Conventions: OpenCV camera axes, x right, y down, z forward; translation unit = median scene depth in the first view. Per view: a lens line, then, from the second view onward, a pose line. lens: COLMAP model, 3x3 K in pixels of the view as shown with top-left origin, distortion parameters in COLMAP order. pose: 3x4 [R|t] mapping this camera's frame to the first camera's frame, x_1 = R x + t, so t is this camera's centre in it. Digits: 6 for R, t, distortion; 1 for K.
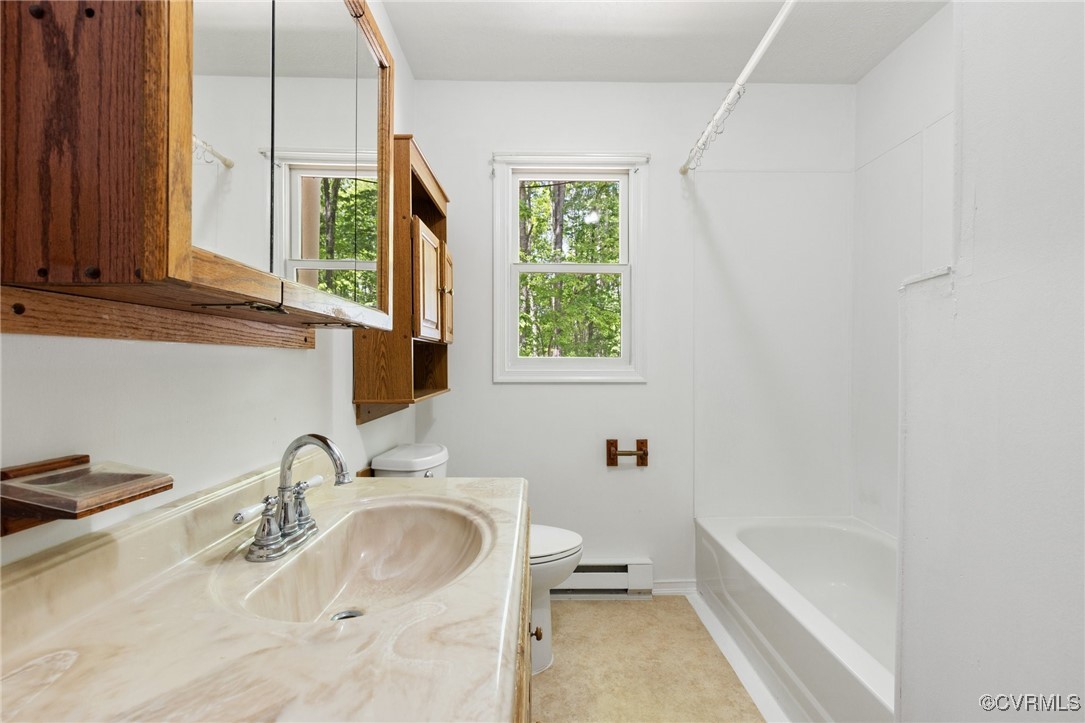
lens RADIAL K [[489.2, 0, 543.9], [0, 489.2, 363.9], [0, 0, 1]] dist [0.005633, 0.000800]
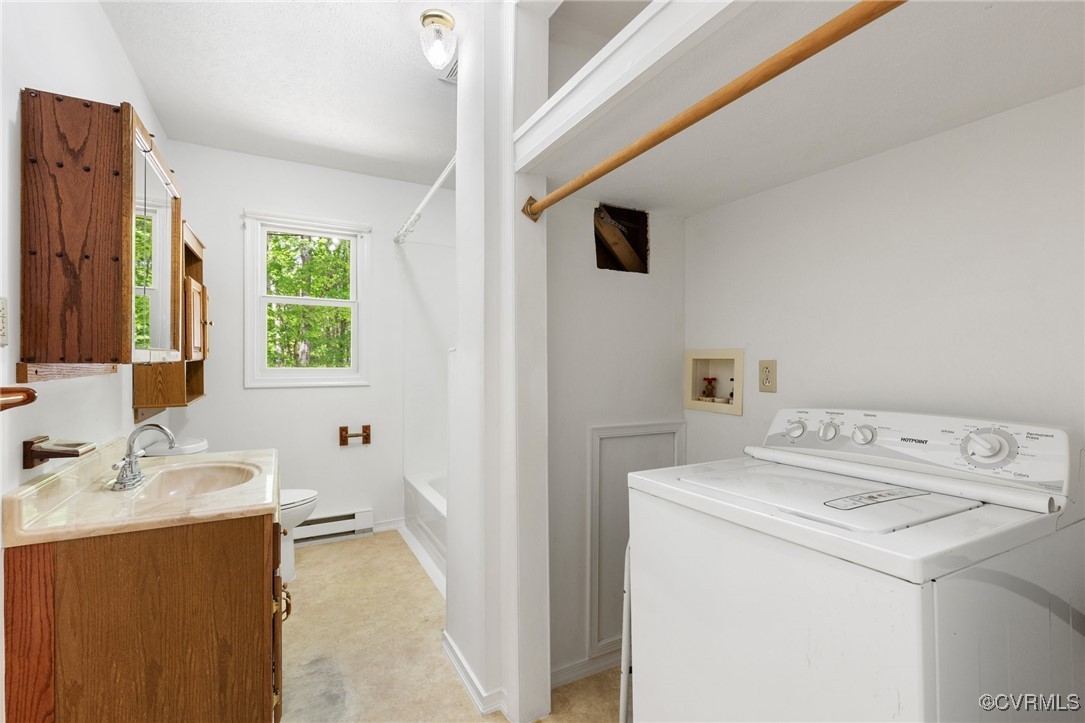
lens RADIAL K [[489.2, 0, 543.2], [0, 489.2, 362.1], [0, 0, 1]] dist [0.005633, 0.000800]
pose [[0.887539, -0.000117, 0.460732, 0.000114], [-0.003767, 0.999965, 0.007510, -0.052633], [-0.460716, -0.008402, 0.887508, -0.626140]]
